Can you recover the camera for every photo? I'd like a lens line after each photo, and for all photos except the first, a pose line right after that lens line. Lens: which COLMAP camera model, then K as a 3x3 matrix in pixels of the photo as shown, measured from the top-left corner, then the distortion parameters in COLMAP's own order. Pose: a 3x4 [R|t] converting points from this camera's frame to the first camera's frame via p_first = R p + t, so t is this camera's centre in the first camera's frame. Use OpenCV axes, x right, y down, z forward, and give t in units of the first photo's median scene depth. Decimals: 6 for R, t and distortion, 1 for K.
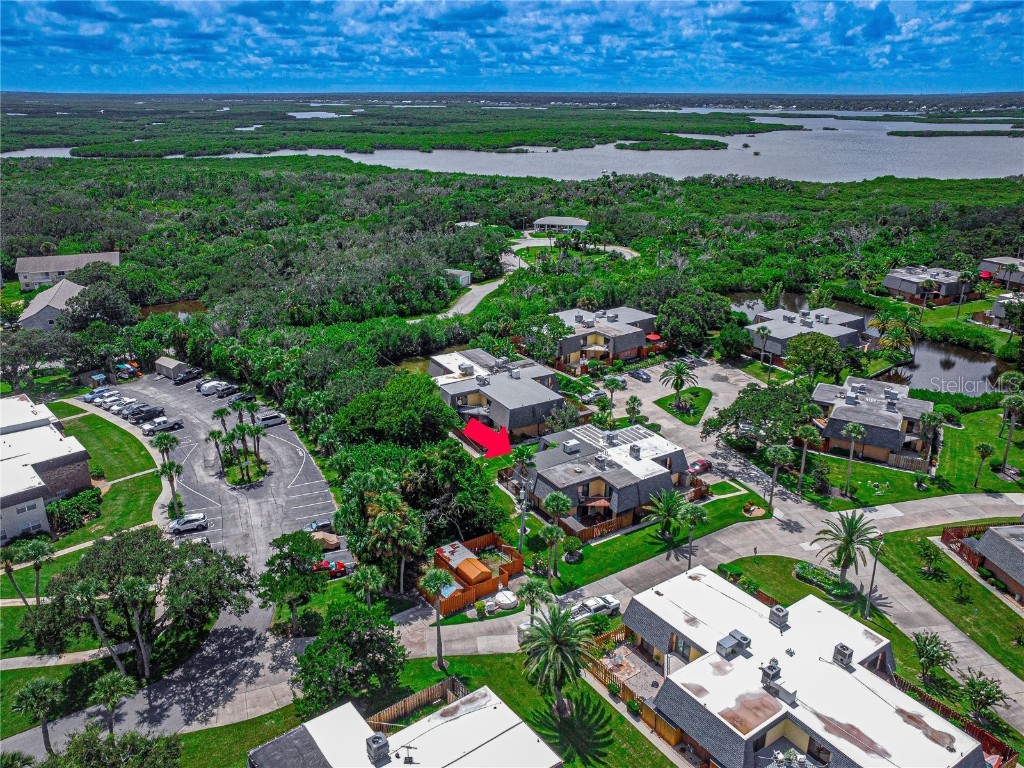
lens RADIAL K [[762.8, 0, 512.0], [0, 762.8, 384.0], [0, 0, 1]] dist [-0.114553, 0.147077]
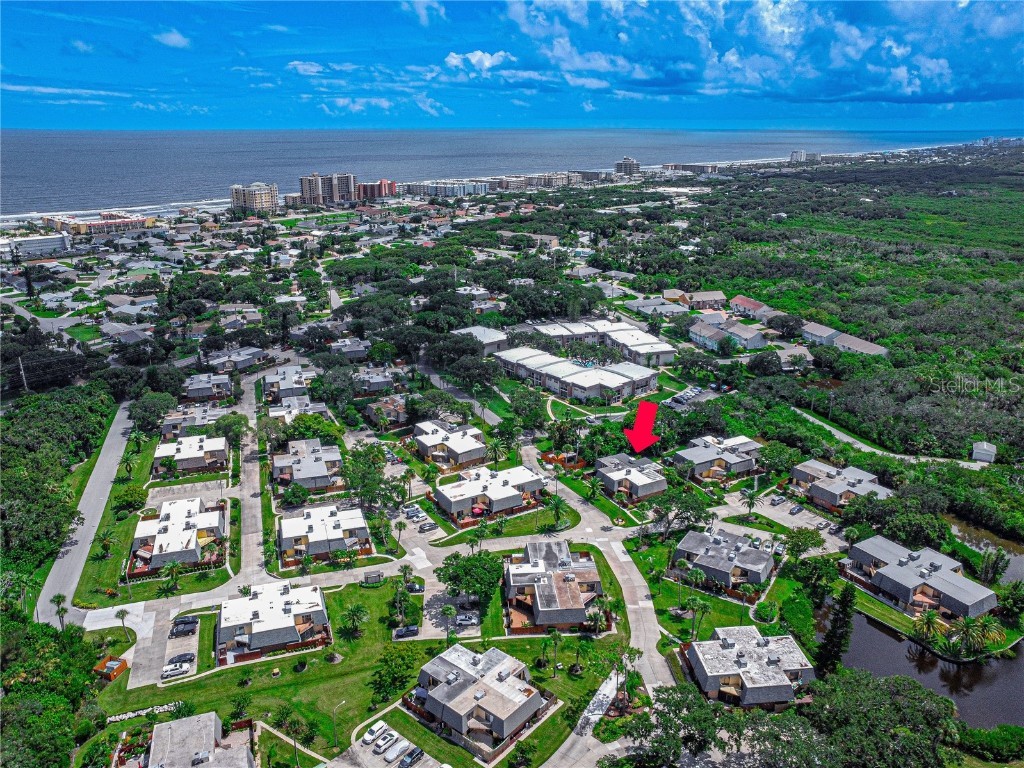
lens RADIAL K [[784.3, 0, 512.0], [0, 784.3, 384.0], [0, 0, 1]] dist [-0.266850, 0.516892]
pose [[-0.055006, 0.319839, -0.945874, 2.222127], [-0.363084, 0.876050, 0.317343, -0.722080], [0.930131, 0.360887, 0.067941, 0.465534]]
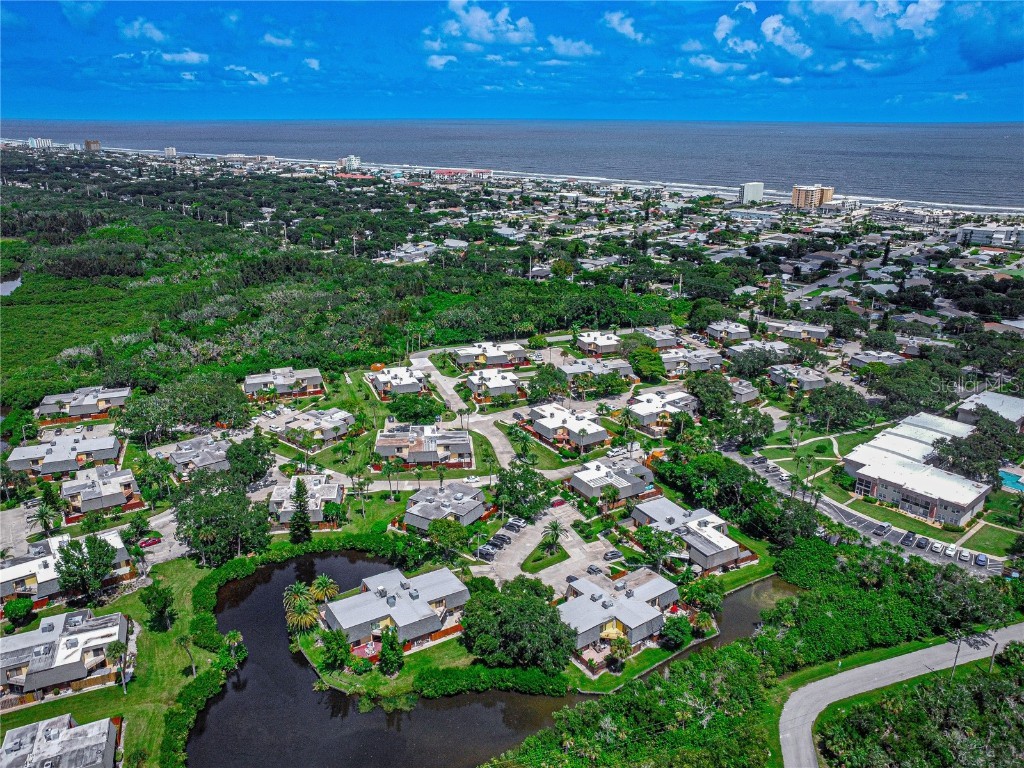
lens RADIAL K [[784.3, 0, 512.0], [0, 784.3, 384.0], [0, 0, 1]] dist [-0.266850, 0.516892]
pose [[-0.999479, -0.014755, 0.028691, 0.350311], [0.007571, 0.757187, 0.653154, -1.549123], [-0.031362, 0.653031, -0.756681, 2.558875]]
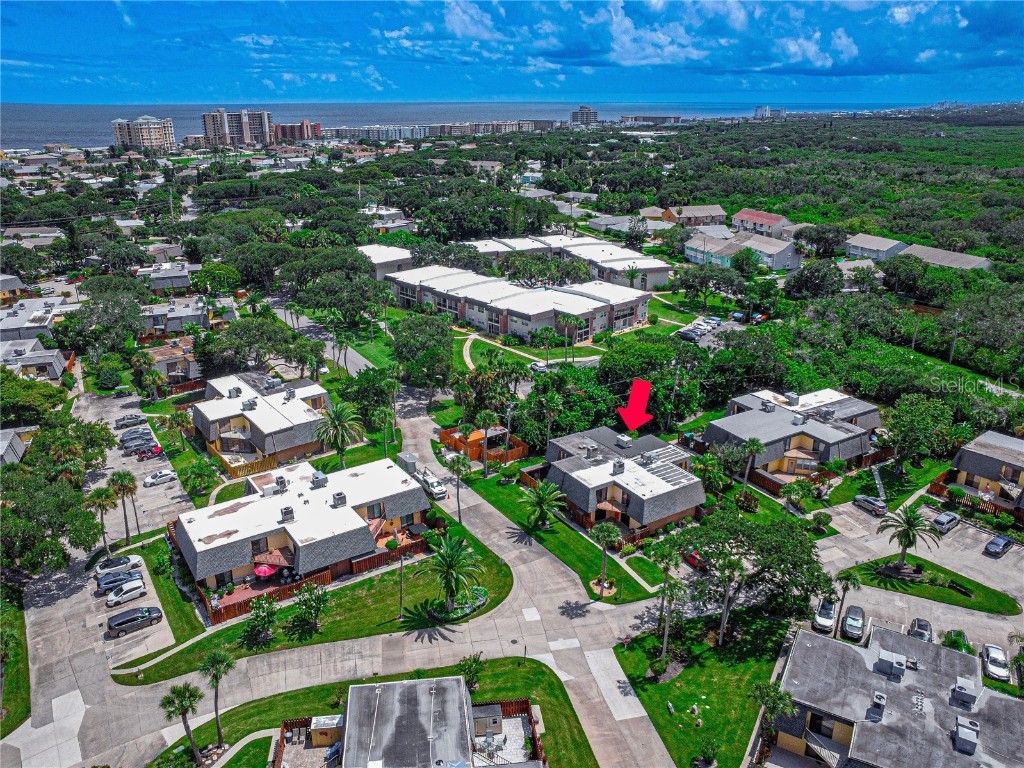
lens RADIAL K [[784.3, 0, 512.0], [0, 784.3, 384.0], [0, 0, 1]] dist [-0.266850, 0.516892]
pose [[0.001619, 0.347913, -0.937525, 1.073606], [-0.361110, 0.874469, 0.323890, -0.282652], [0.932522, 0.338025, 0.127051, 0.726916]]
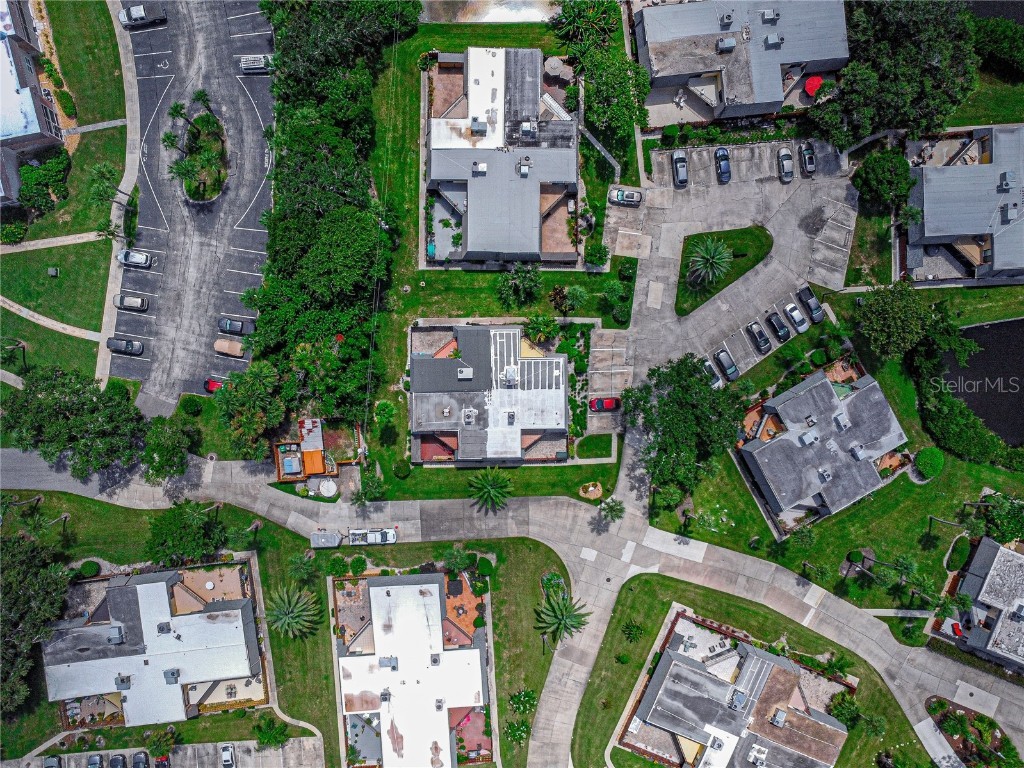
lens RADIAL K [[784.3, 0, 512.0], [0, 784.3, 384.0], [0, 0, 1]] dist [-0.266850, 0.516892]
pose [[0.856227, 0.513571, 0.055856, 0.082318], [-0.226380, 0.275821, 0.934171, -0.916508], [0.464357, -0.812507, 0.352428, 0.685817]]
